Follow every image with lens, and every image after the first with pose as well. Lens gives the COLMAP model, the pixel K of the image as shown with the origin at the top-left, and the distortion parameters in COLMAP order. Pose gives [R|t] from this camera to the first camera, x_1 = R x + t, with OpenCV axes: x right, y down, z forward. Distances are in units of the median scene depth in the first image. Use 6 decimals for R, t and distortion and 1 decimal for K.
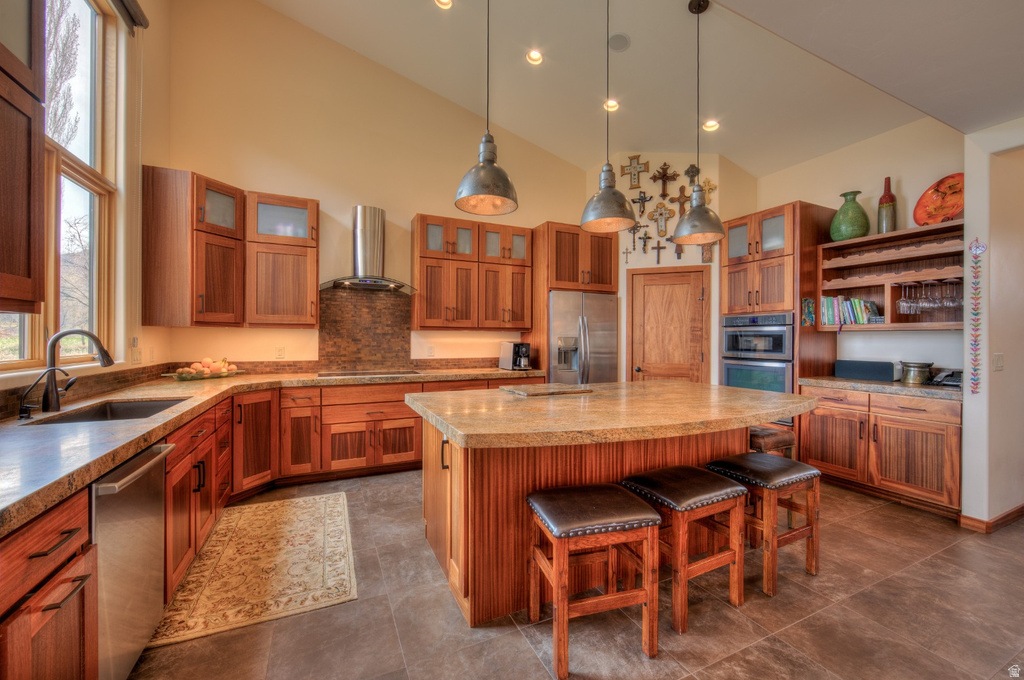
lens RADIAL K [[408.7, 0, 512.6], [0, 408.7, 340.6], [0, 0, 1]] dist [-0.000879, 0.000039]
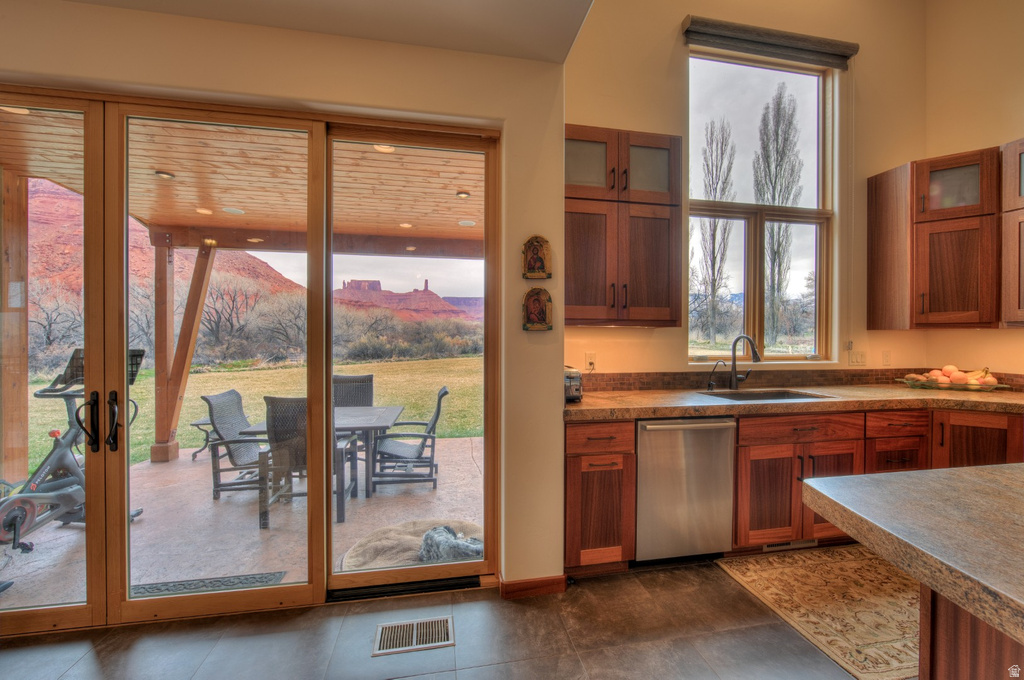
lens RADIAL K [[408.7, 0, 506.2], [0, 408.7, 339.7], [0, 0, 1]] dist [-0.000879, 0.000039]
pose [[-0.262124, -0.001573, -0.965033, 0.385684], [-0.007451, 0.999972, 0.000394, -0.004776], [0.965005, 0.007294, -0.262129, 0.399504]]
